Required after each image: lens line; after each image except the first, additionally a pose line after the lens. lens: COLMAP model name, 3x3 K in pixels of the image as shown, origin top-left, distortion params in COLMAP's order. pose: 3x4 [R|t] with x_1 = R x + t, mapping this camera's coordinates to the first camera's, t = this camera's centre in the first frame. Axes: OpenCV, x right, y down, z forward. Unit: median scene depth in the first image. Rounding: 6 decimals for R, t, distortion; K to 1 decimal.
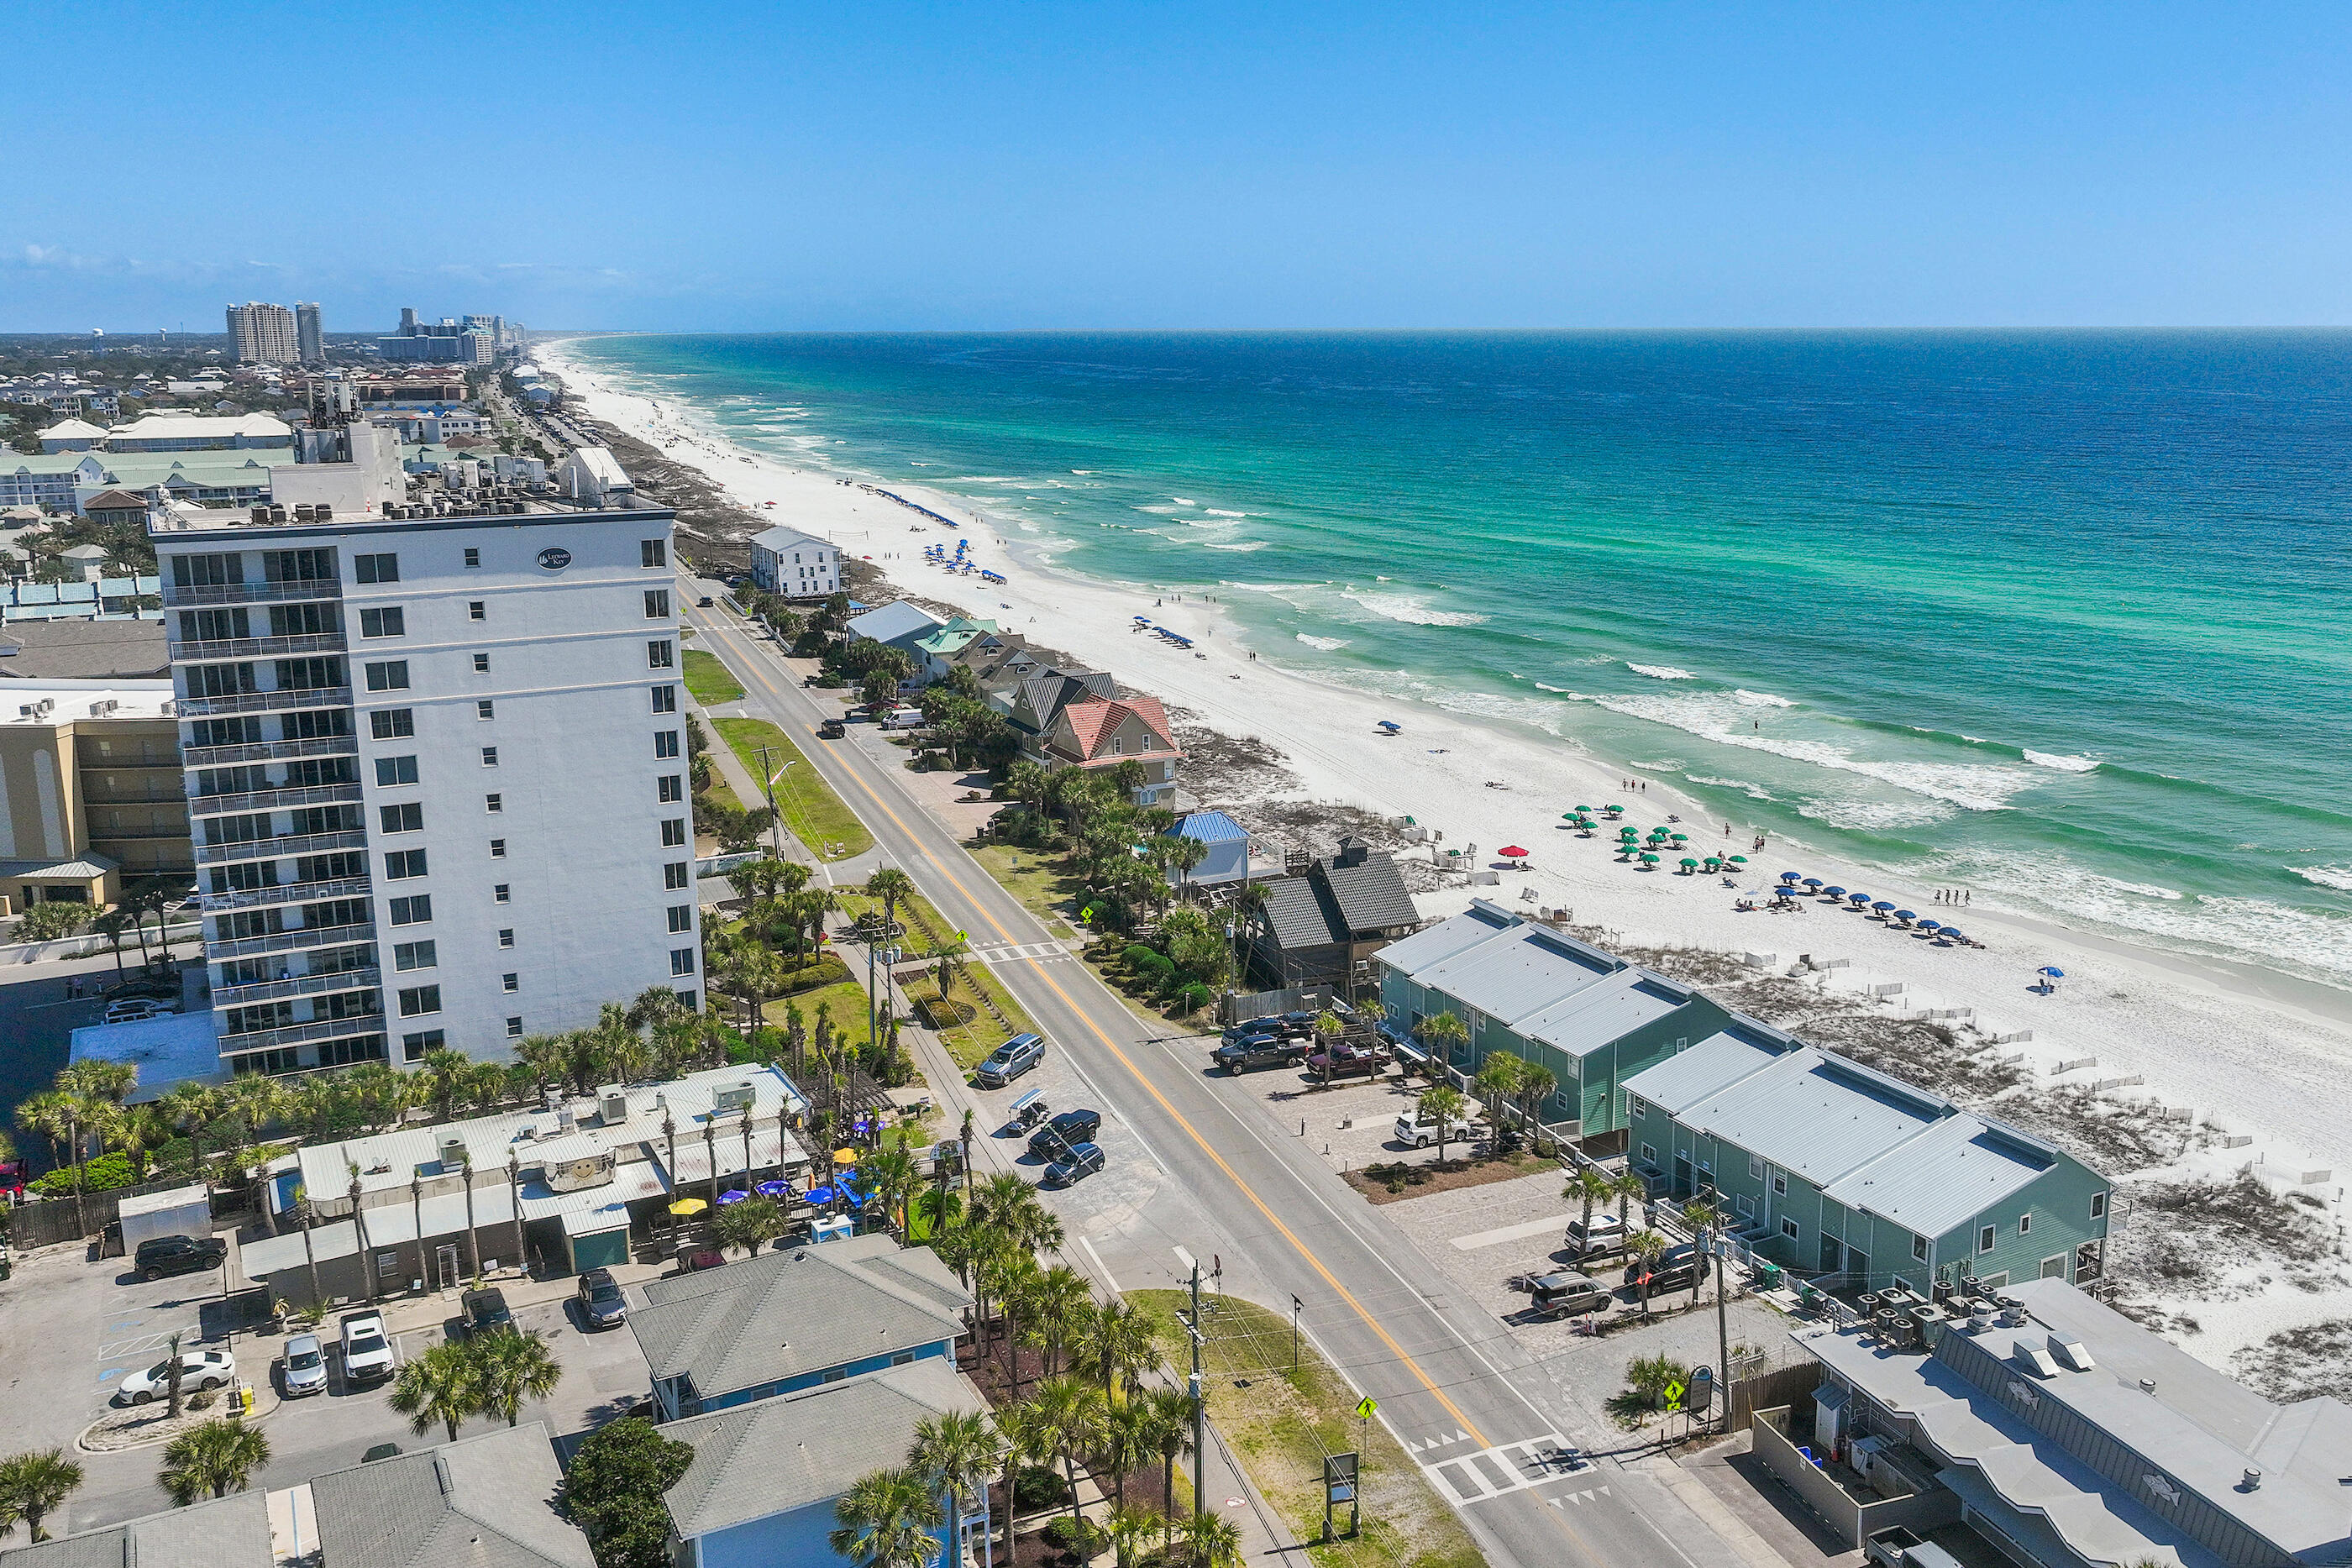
lens RADIAL K [[1596.9, 0, 1183.6], [0, 1596.9, 786.0], [0, 0, 1]] dist [0.000411, 0.005461]
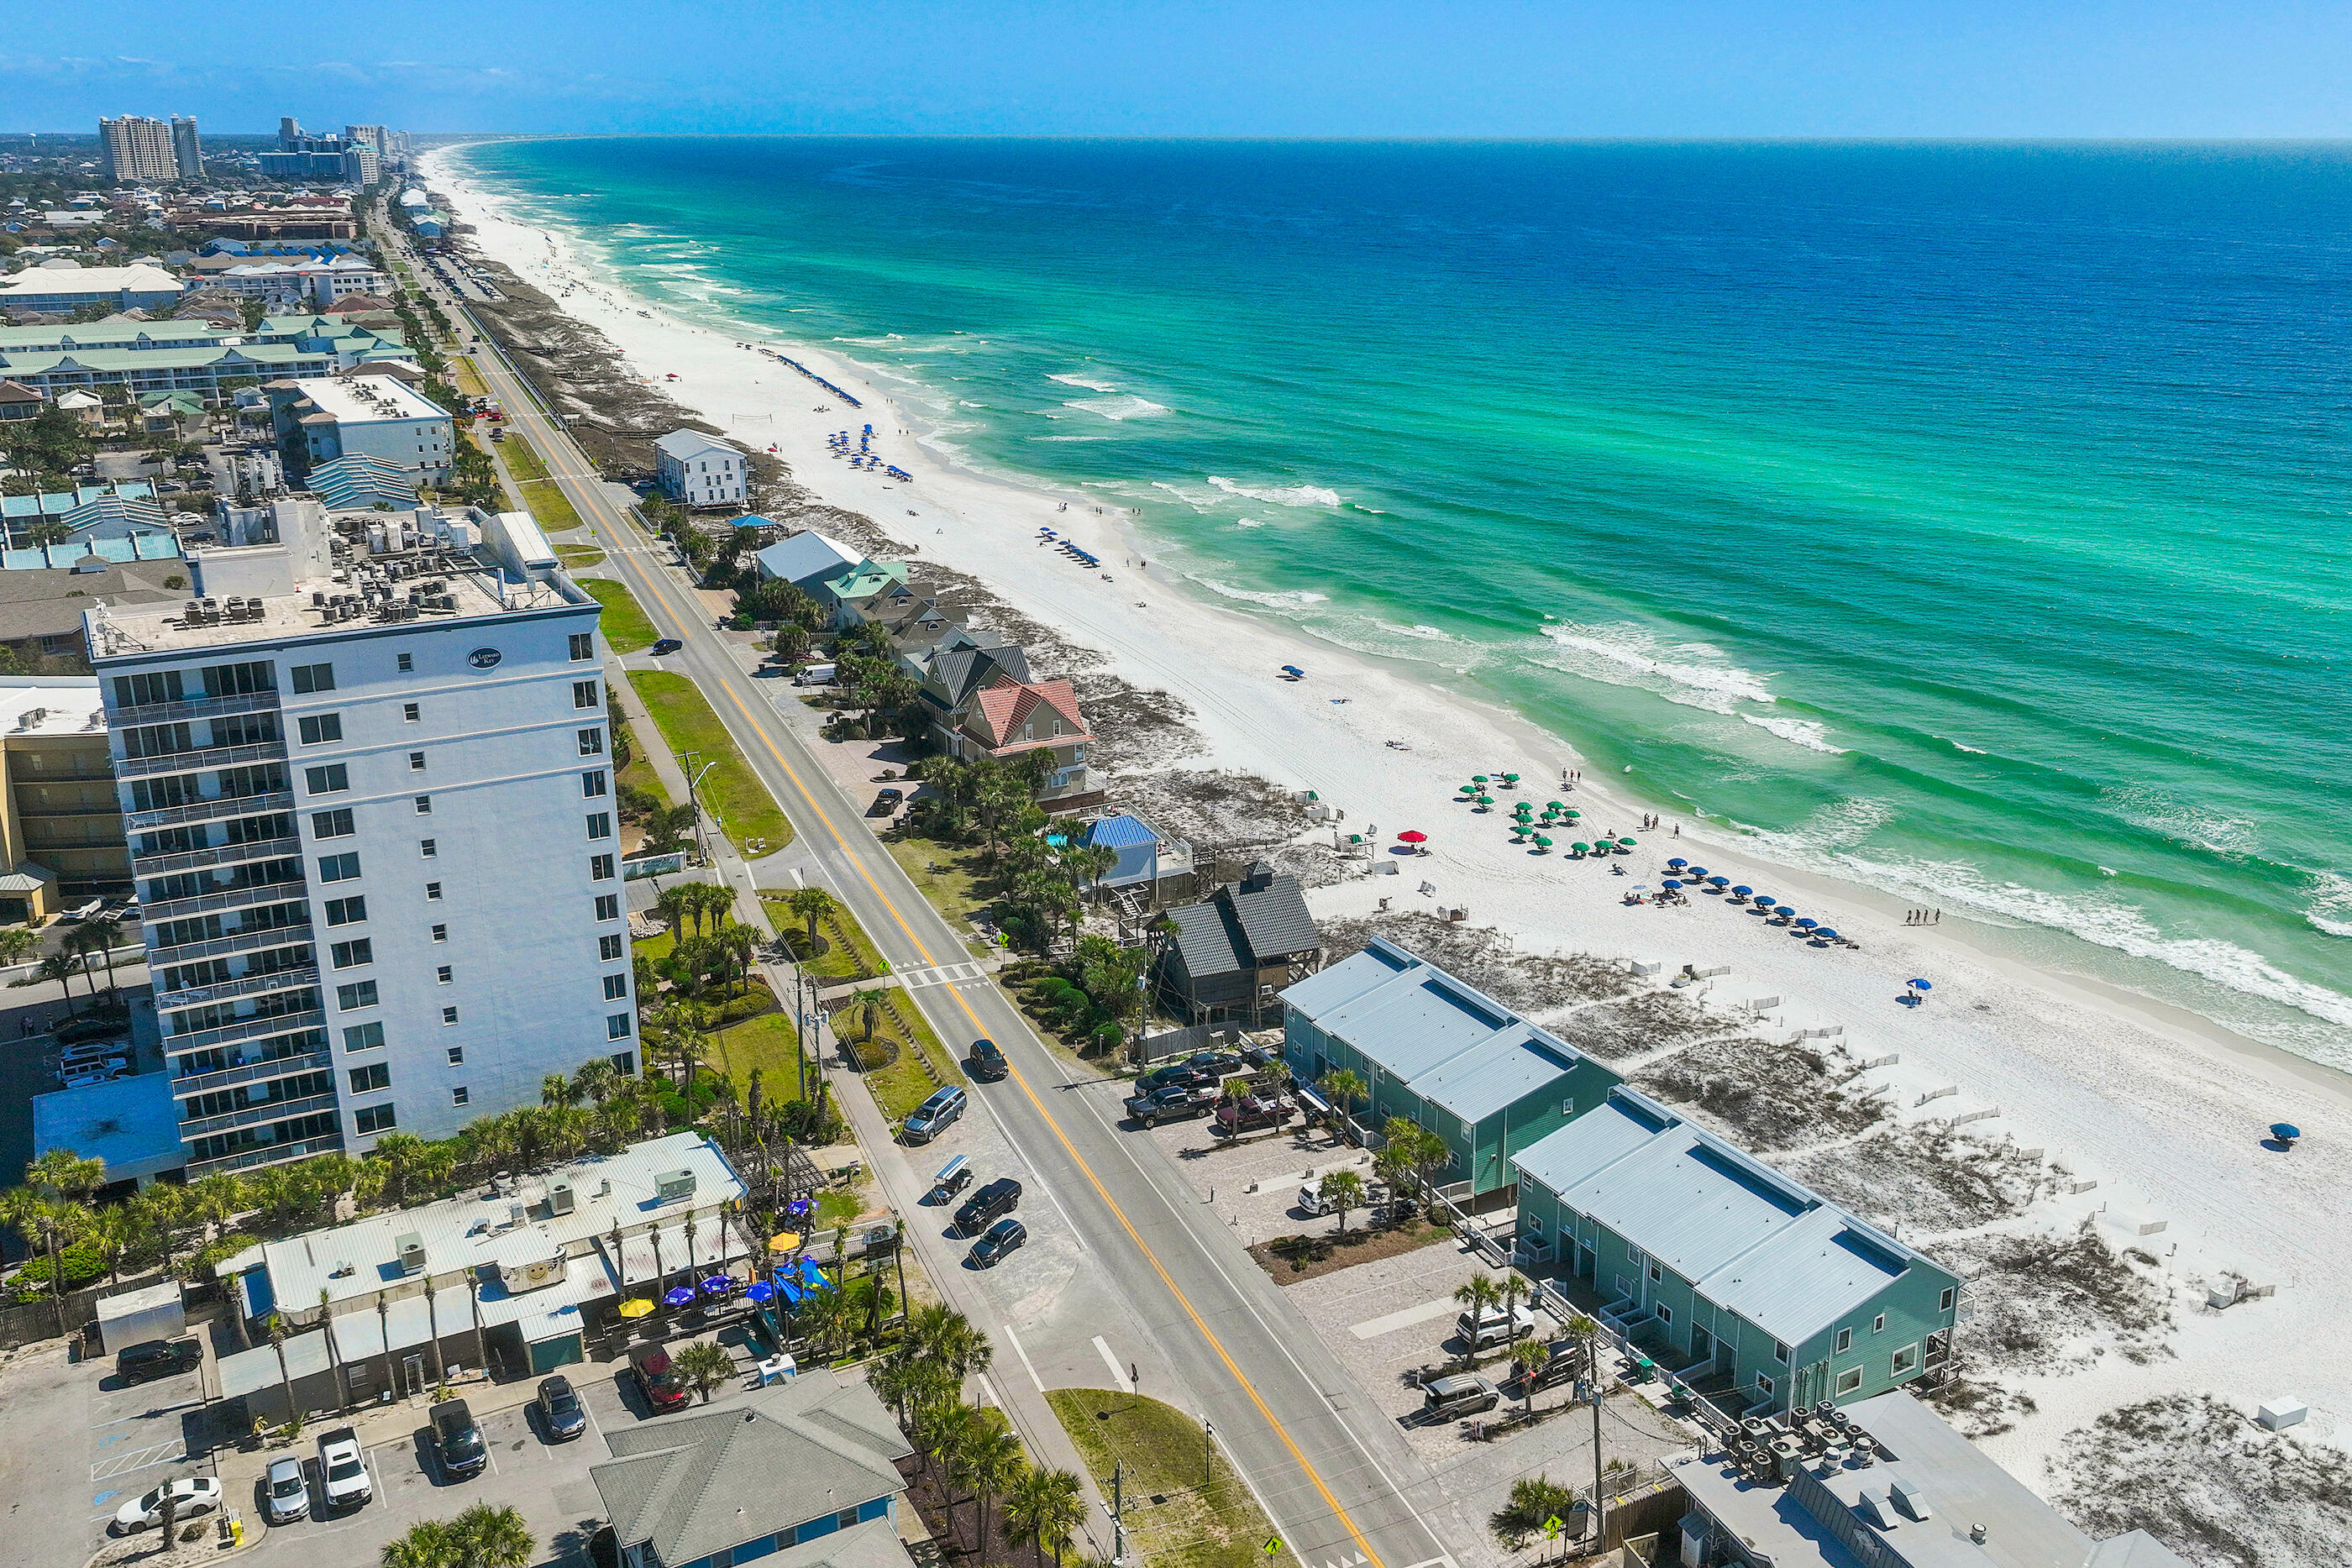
lens RADIAL K [[1596.9, 0, 1112.0], [0, 1596.9, 673.8], [0, 0, 1]] dist [0.000411, 0.005461]
pose [[0.999841, -0.007974, 0.015942, -0.005938], [0.006834, 0.997499, 0.070350, -0.199715], [-0.016463, -0.070230, 0.997395, -0.034068]]
